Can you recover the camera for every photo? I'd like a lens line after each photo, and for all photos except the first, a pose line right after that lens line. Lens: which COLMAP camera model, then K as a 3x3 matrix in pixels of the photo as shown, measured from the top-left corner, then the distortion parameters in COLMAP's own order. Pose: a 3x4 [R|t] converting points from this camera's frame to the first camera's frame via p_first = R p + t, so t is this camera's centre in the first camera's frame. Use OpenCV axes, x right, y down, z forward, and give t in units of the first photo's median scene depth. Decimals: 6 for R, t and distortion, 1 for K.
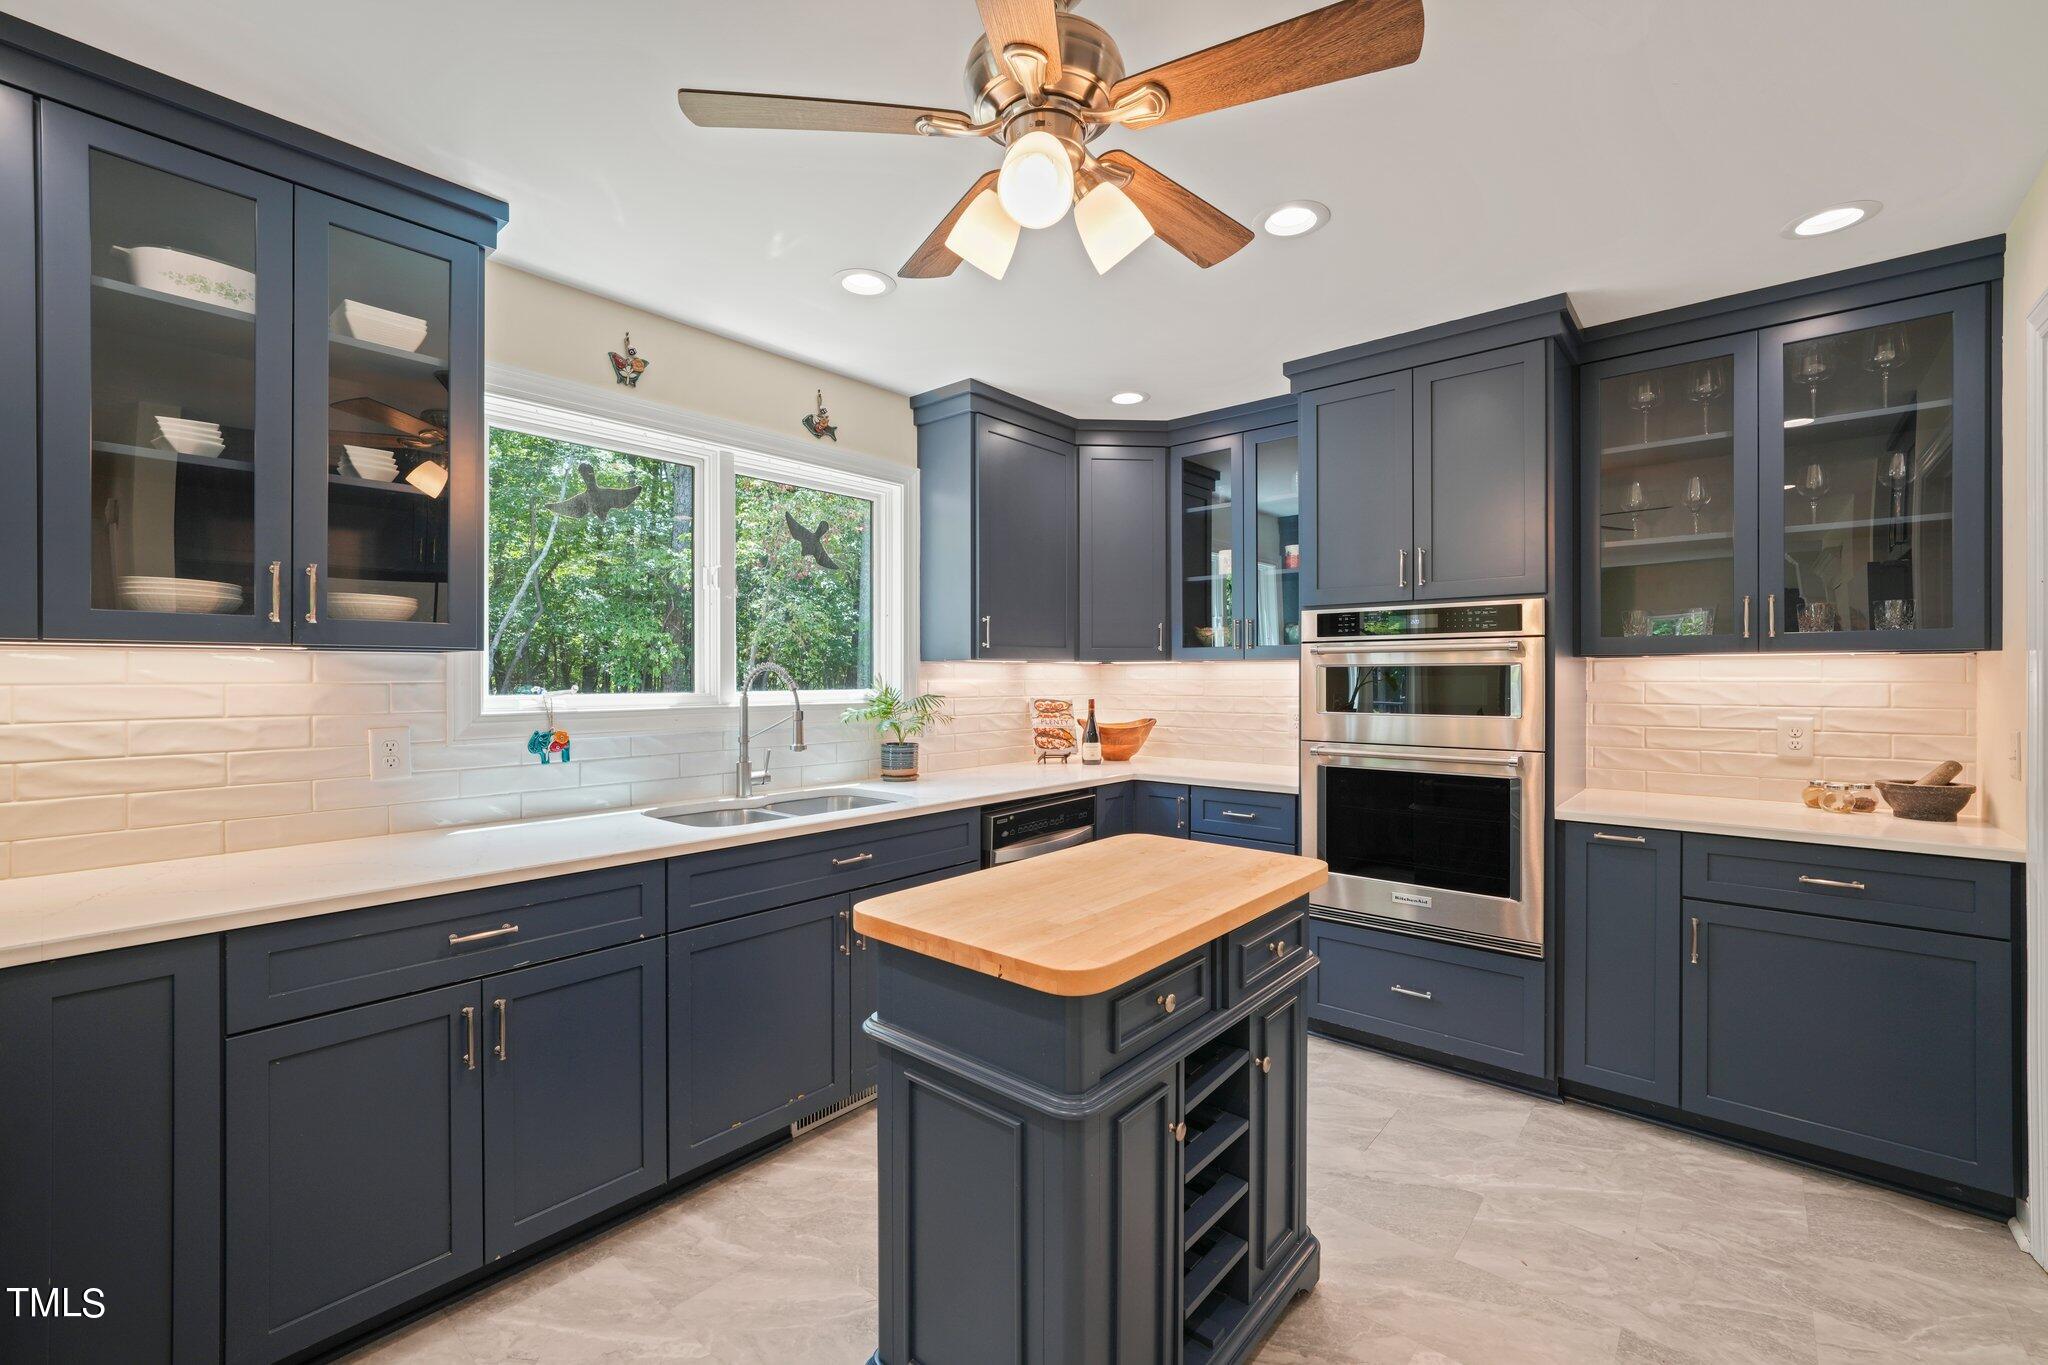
lens RADIAL K [[841.0, 0, 1024.0], [0, 841.0, 682.5], [0, 0, 1]] dist [-0.010890, 0.000207]
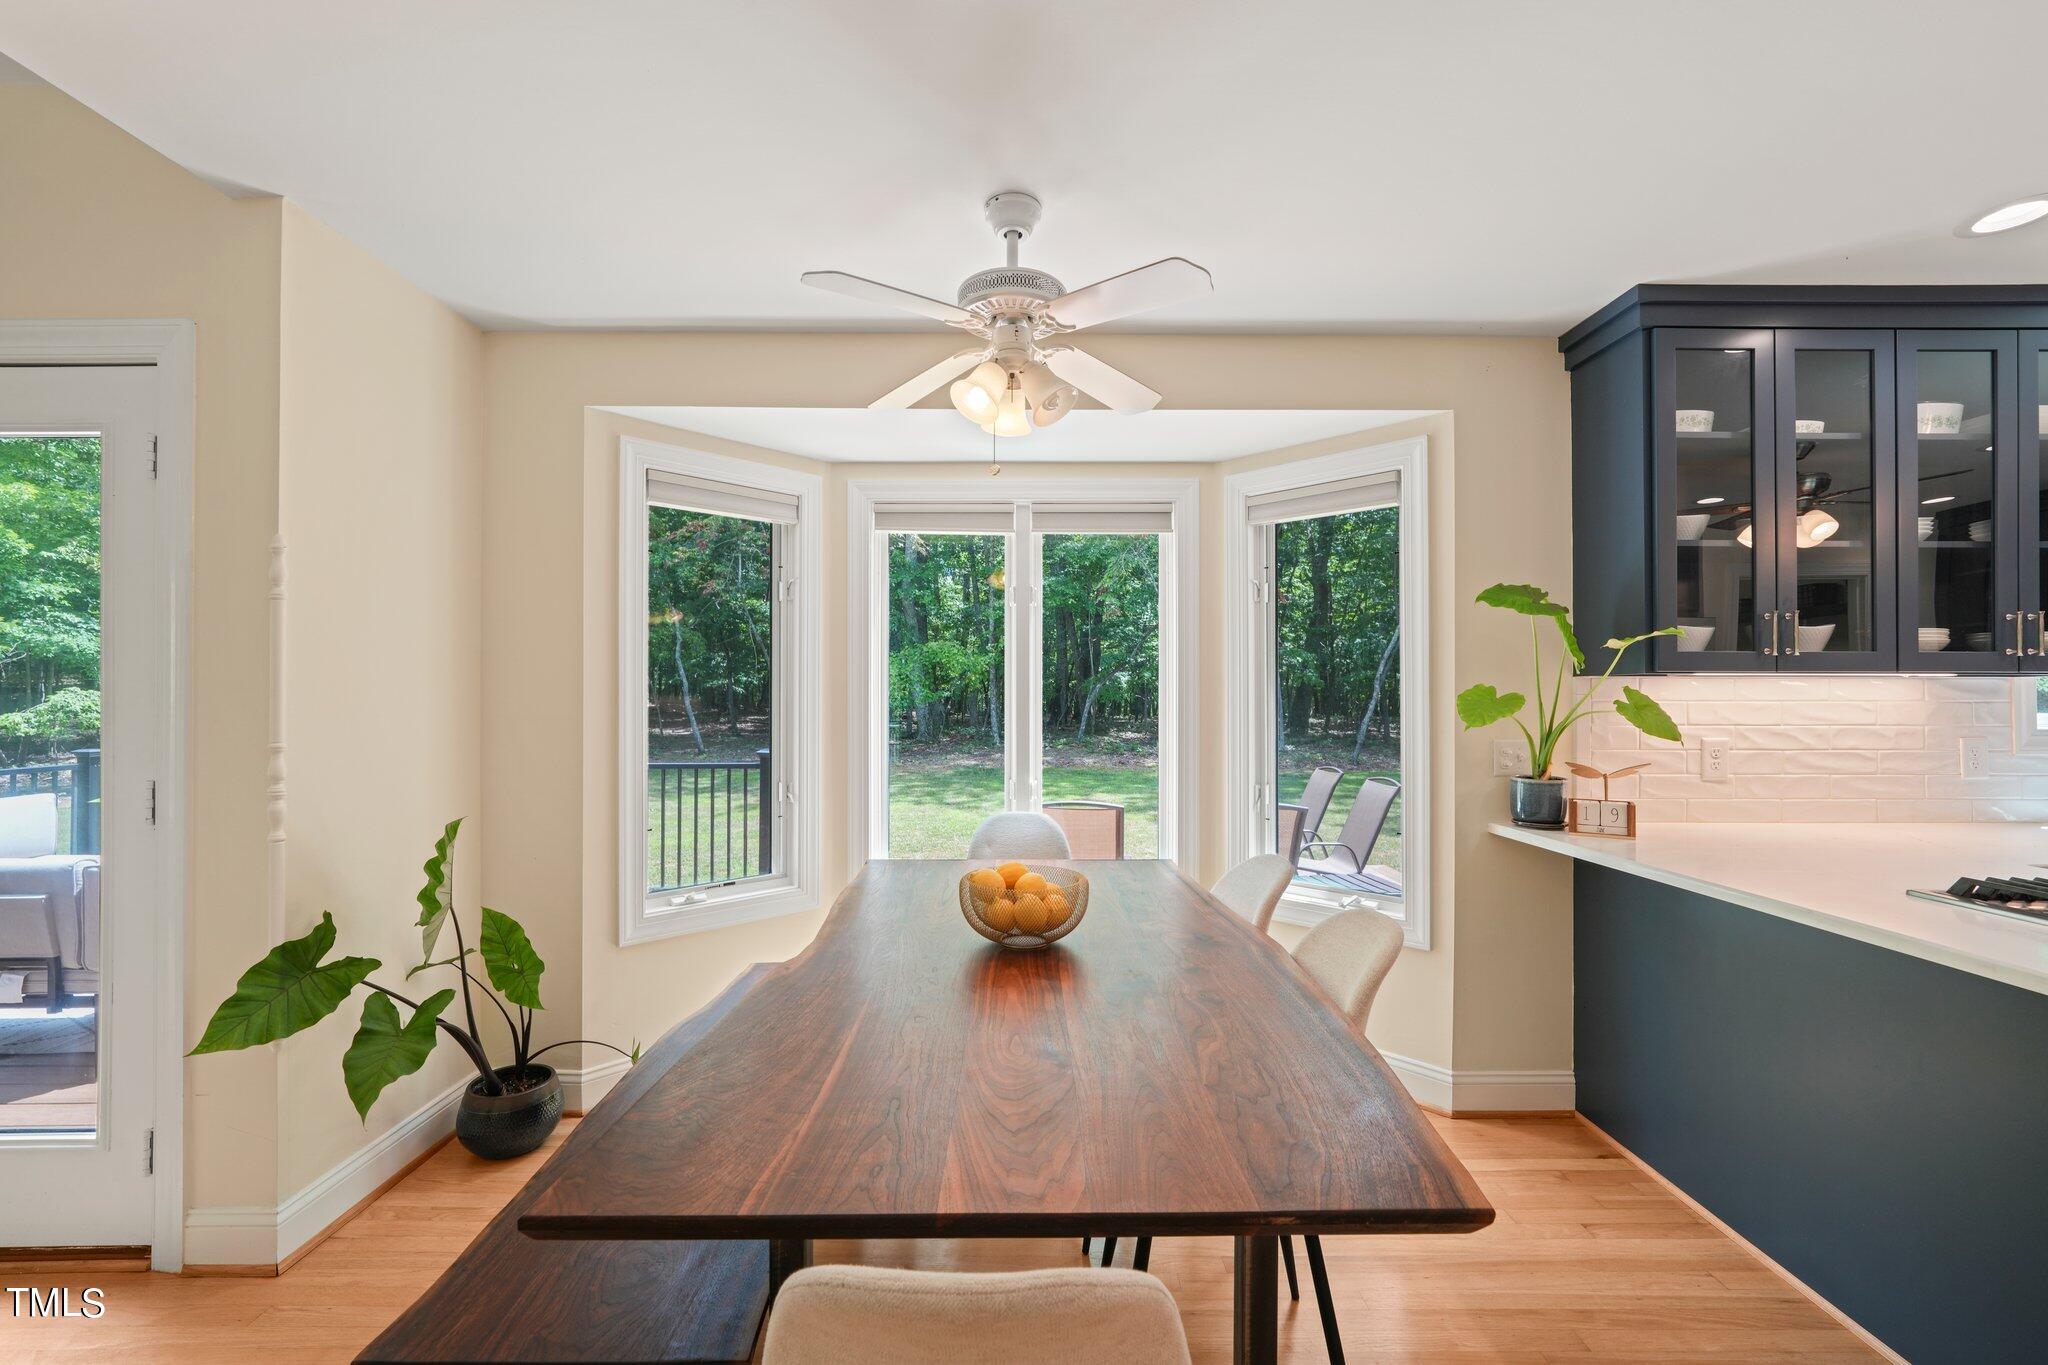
lens RADIAL K [[851.8, 0, 1033.0], [0, 851.8, 694.6], [0, 0, 1]] dist [-0.001414, -0.000359]
pose [[0.662770, -0.000647, -0.748823, -0.606475], [-0.007609, 0.999942, -0.007599, 0.008375], [0.748785, 0.010734, 0.662727, -0.739051]]
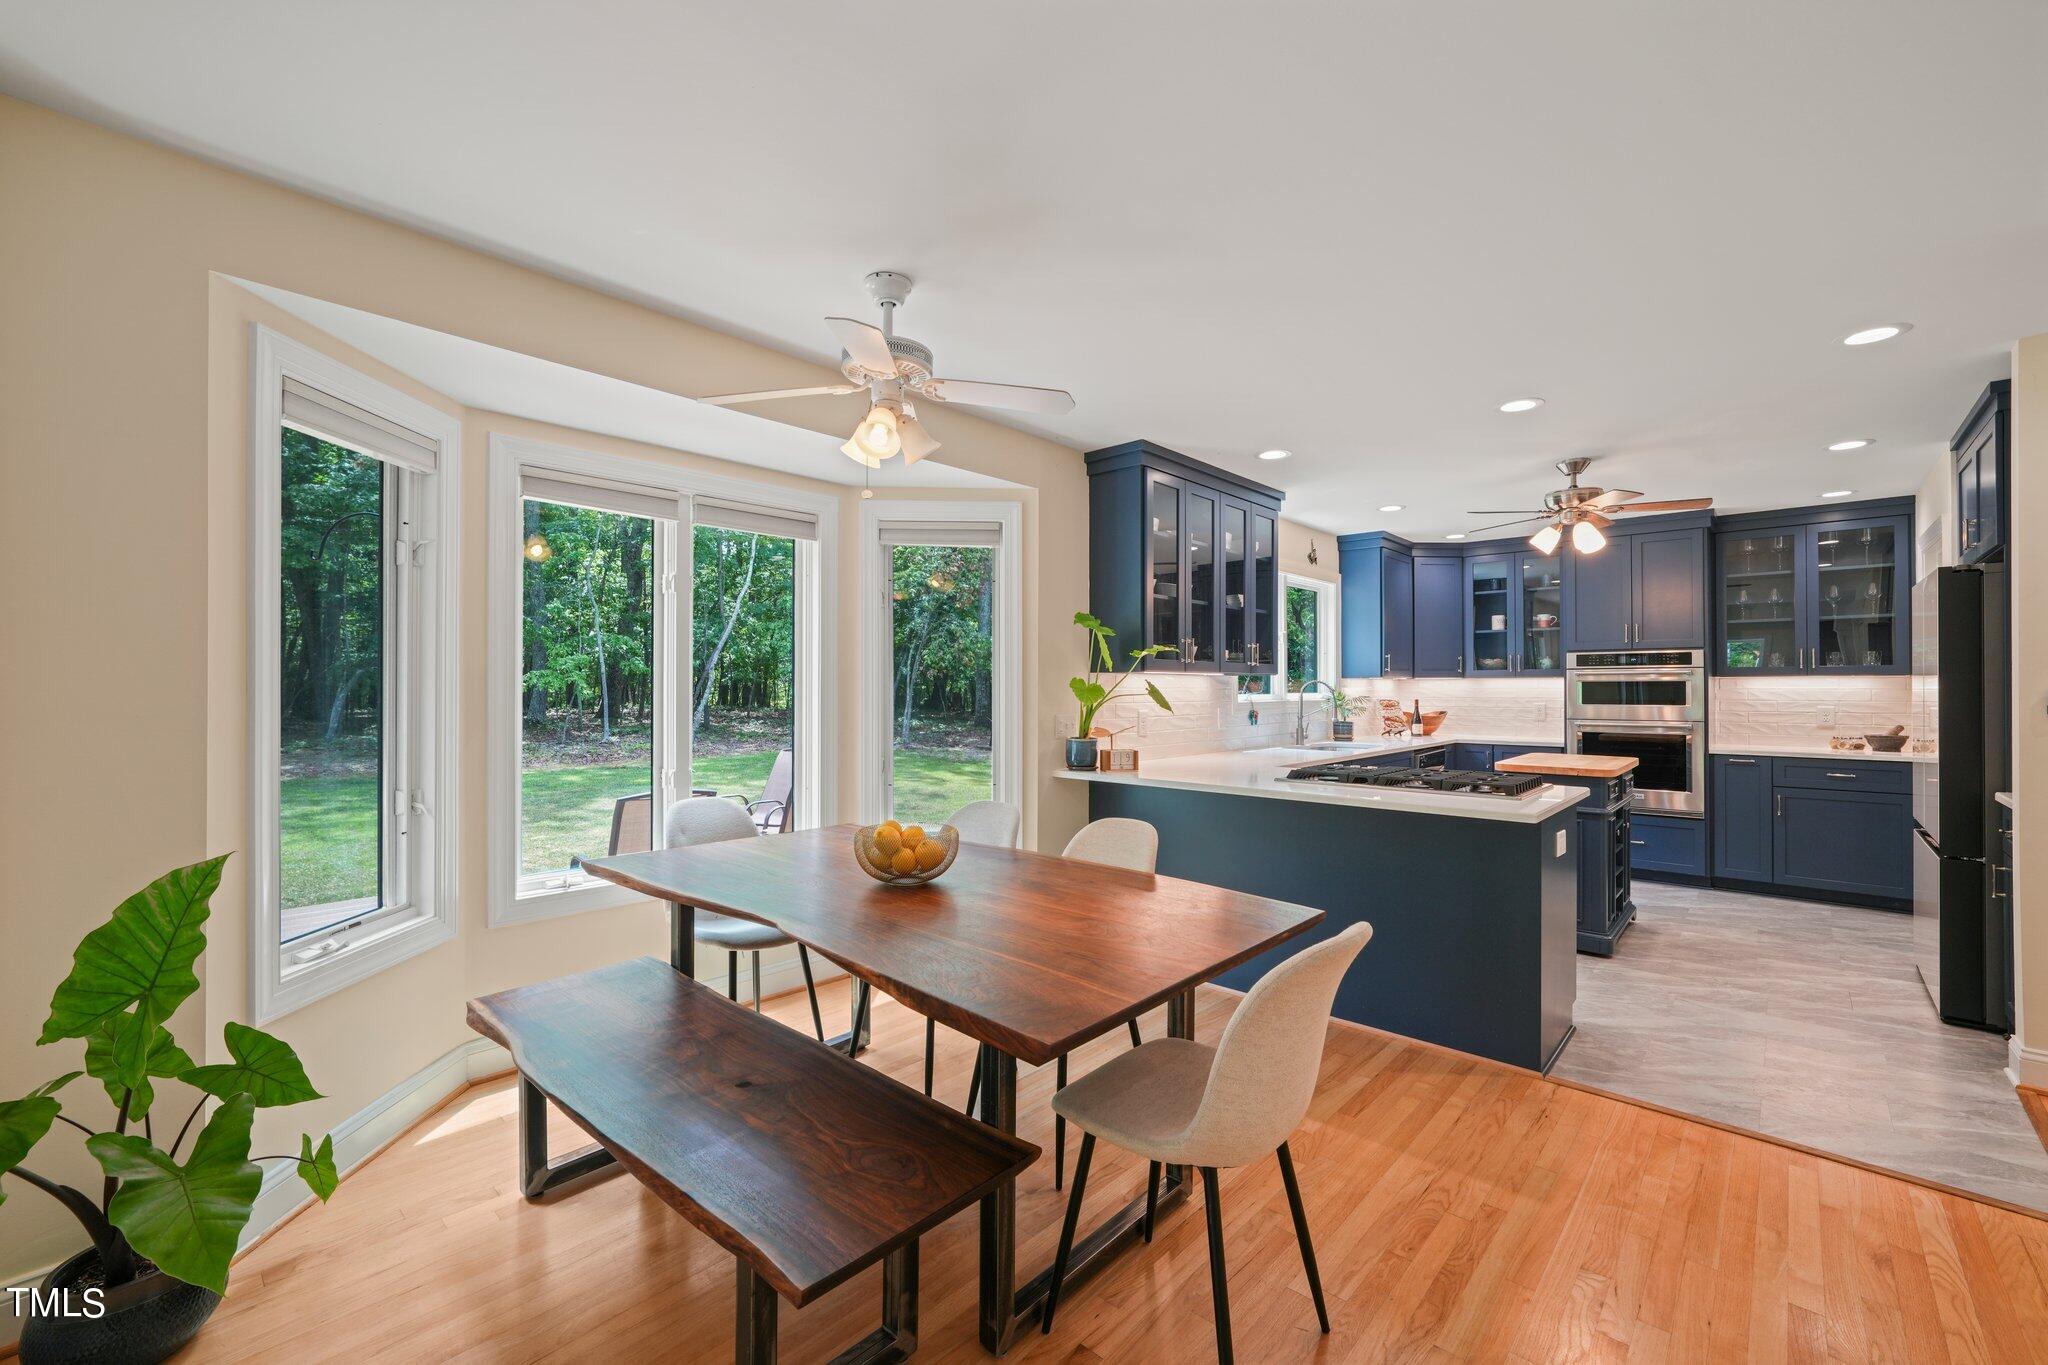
lens RADIAL K [[843.3, 0, 1032.1], [0, 843.3, 681.3], [0, 0, 1]] dist [-0.001455, 0.000019]
pose [[0.999780, 0.001053, -0.020946, -1.030844], [-0.001347, 0.999900, -0.014050, 0.012431], [0.020929, 0.014075, 0.999682, -1.166485]]
